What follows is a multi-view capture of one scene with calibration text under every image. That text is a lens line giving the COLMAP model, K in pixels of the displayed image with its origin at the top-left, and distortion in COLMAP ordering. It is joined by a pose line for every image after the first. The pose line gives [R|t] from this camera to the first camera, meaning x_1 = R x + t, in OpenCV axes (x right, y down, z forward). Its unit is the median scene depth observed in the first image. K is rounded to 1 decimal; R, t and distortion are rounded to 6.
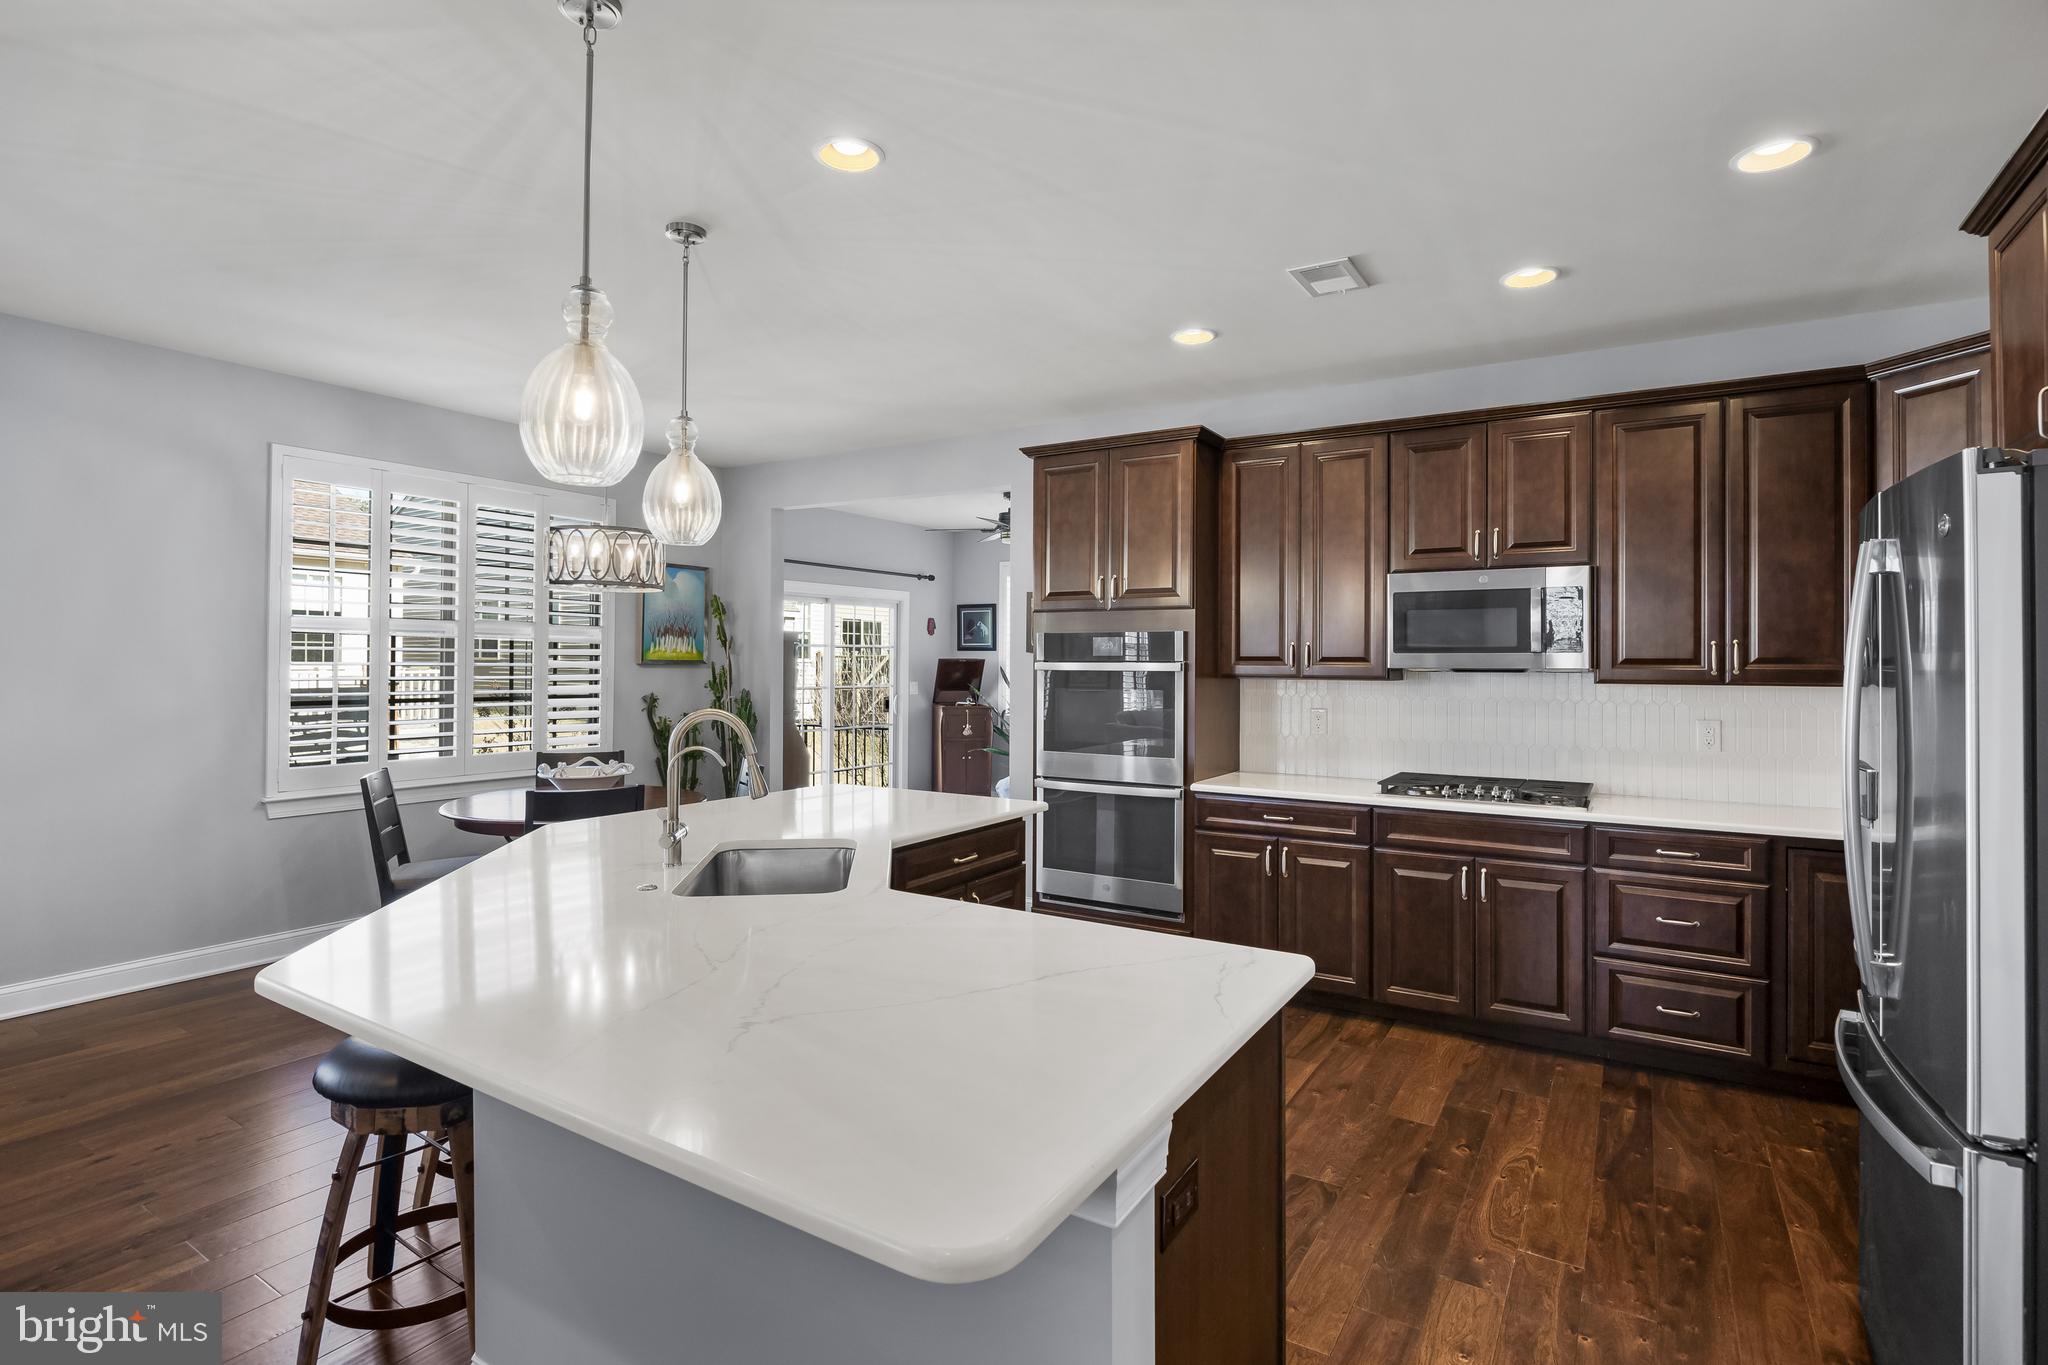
lens RADIAL K [[993.2, 0, 1023.9], [0, 993.2, 653.5], [0, 0, 1]] dist [-0.014620, -0.000157]
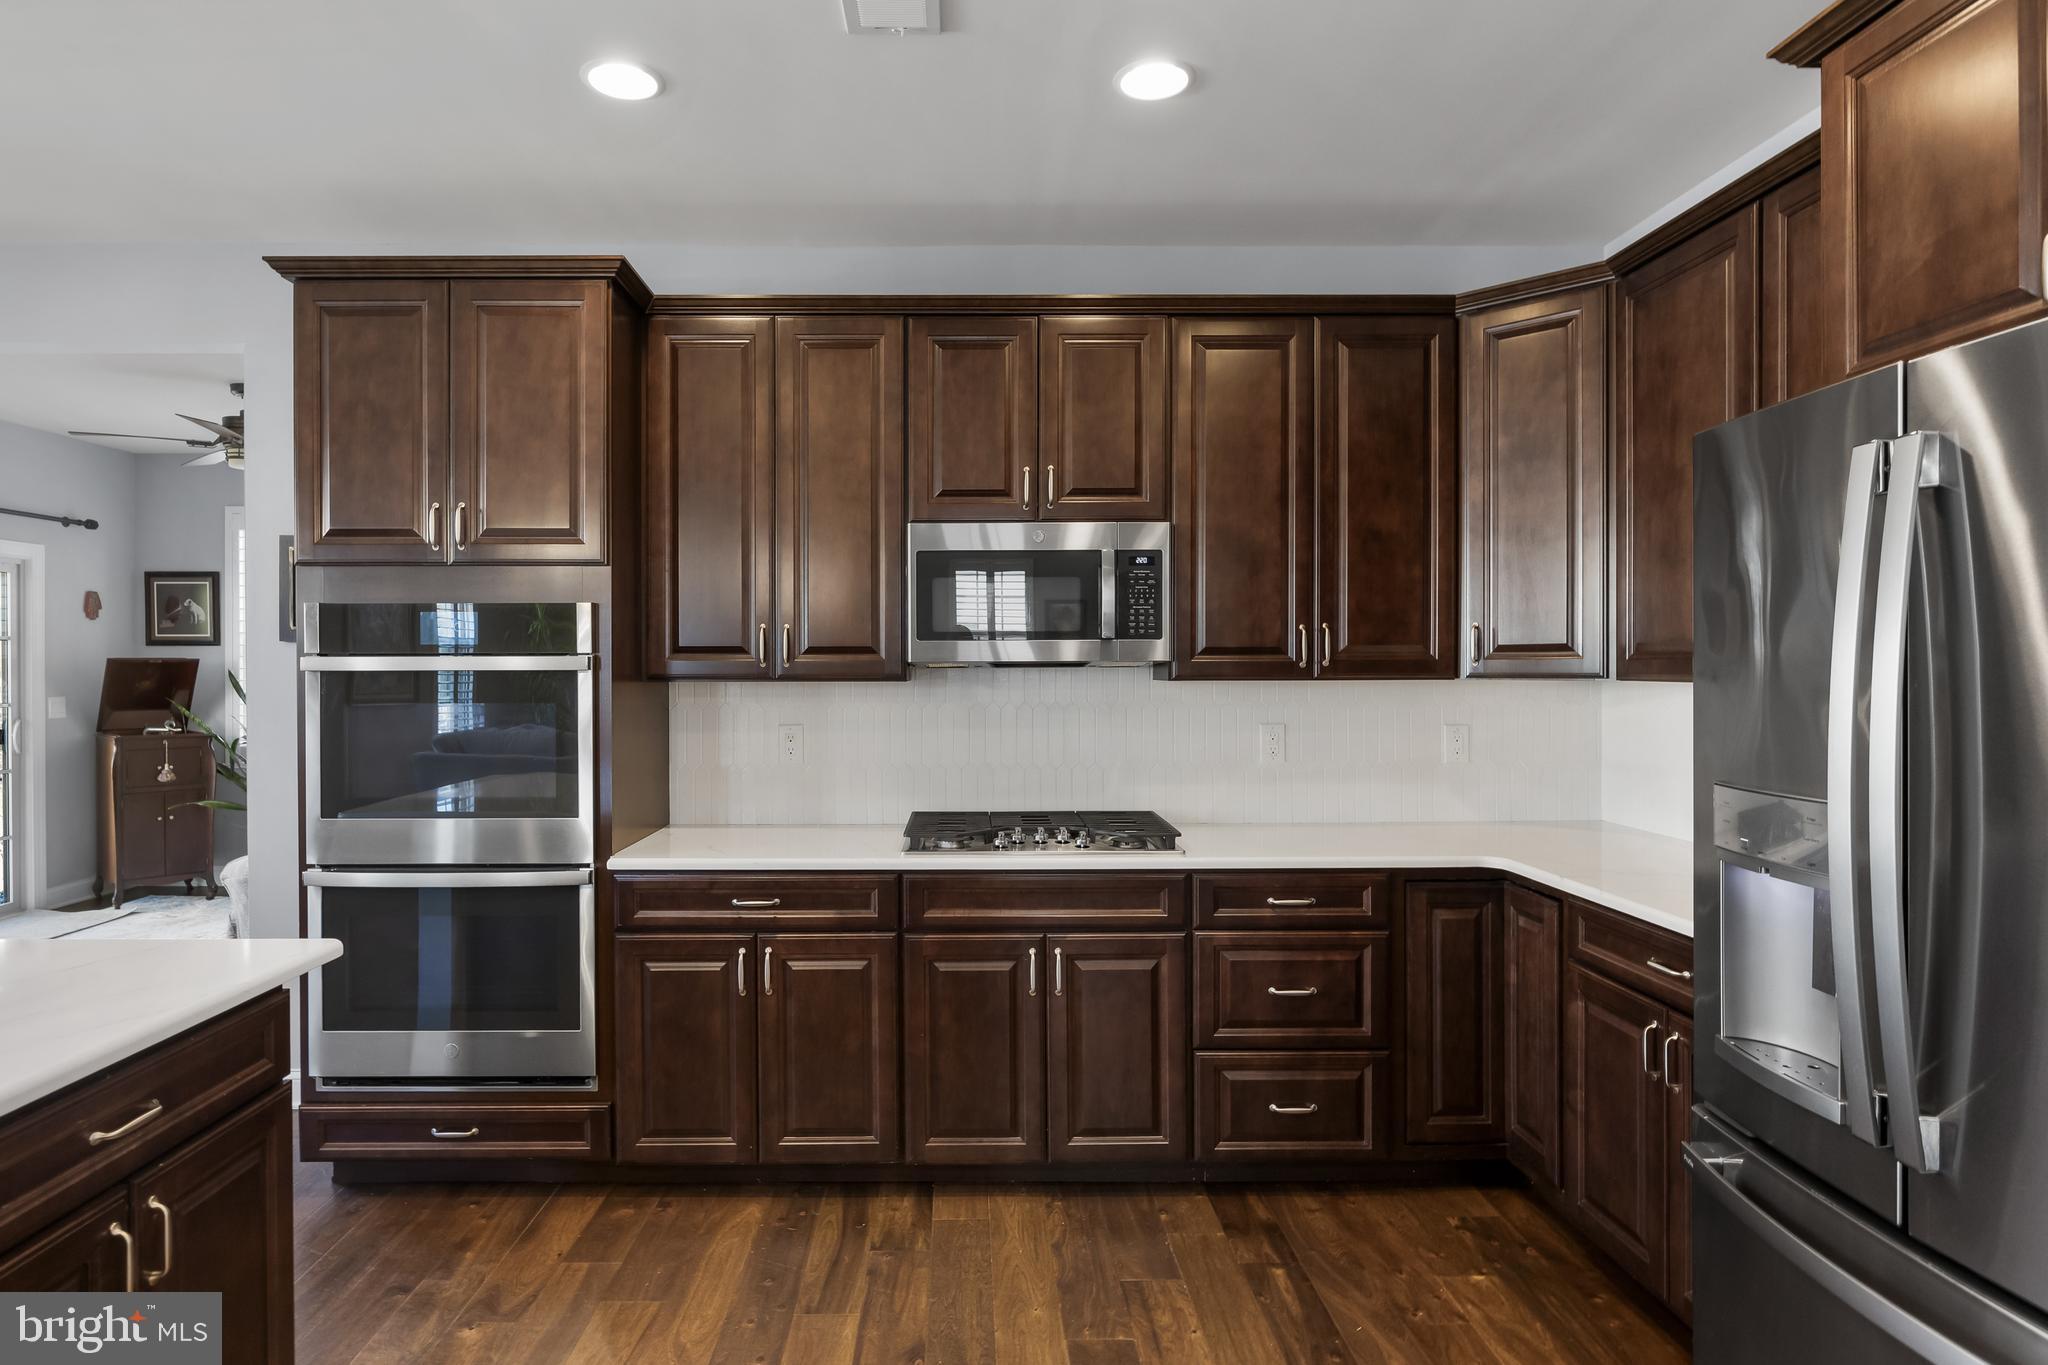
lens RADIAL K [[1114.1, 0, 966.6], [0, 1114.1, 672.6], [0, 0, 1]] dist [-0.009199, -0.000301]
pose [[0.846360, -0.010678, 0.532503, -0.004469], [0.002320, 0.999863, 0.016361, 0.009515], [-0.532605, -0.012612, 0.846270, 0.336805]]
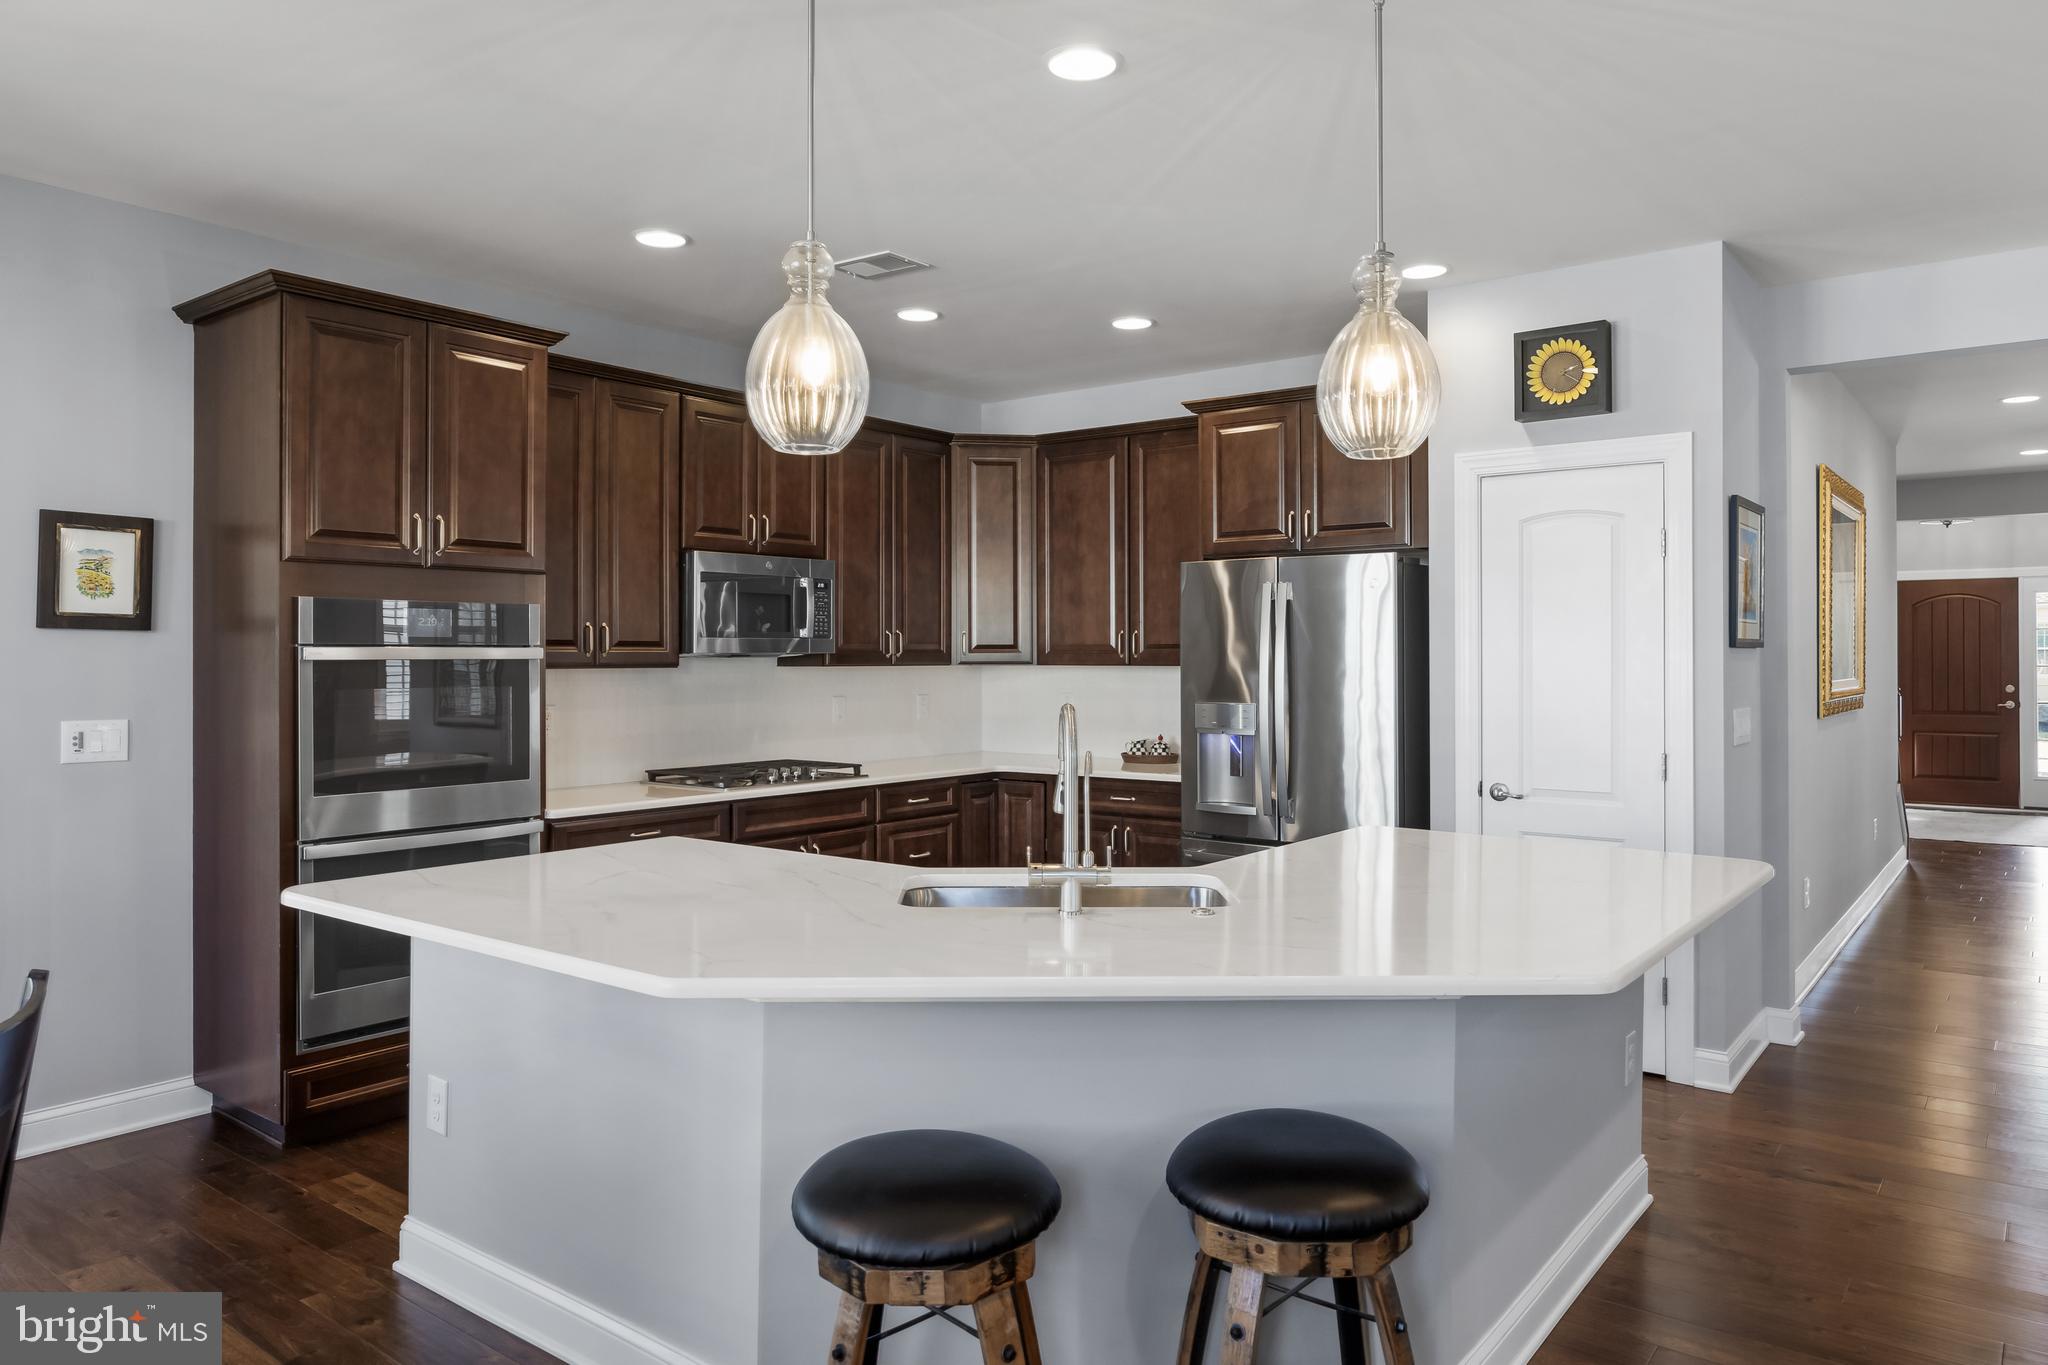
lens RADIAL K [[1366.0, 0, 1030.0], [0, 1366.0, 649.3], [0, 0, 1]] dist [0.004400, 0.002342]
pose [[0.096554, 0.000576, 0.995328, -0.861638], [-0.006270, 0.999980, 0.000030, 0.008762], [-0.995308, -0.006244, 0.096555, 0.572371]]
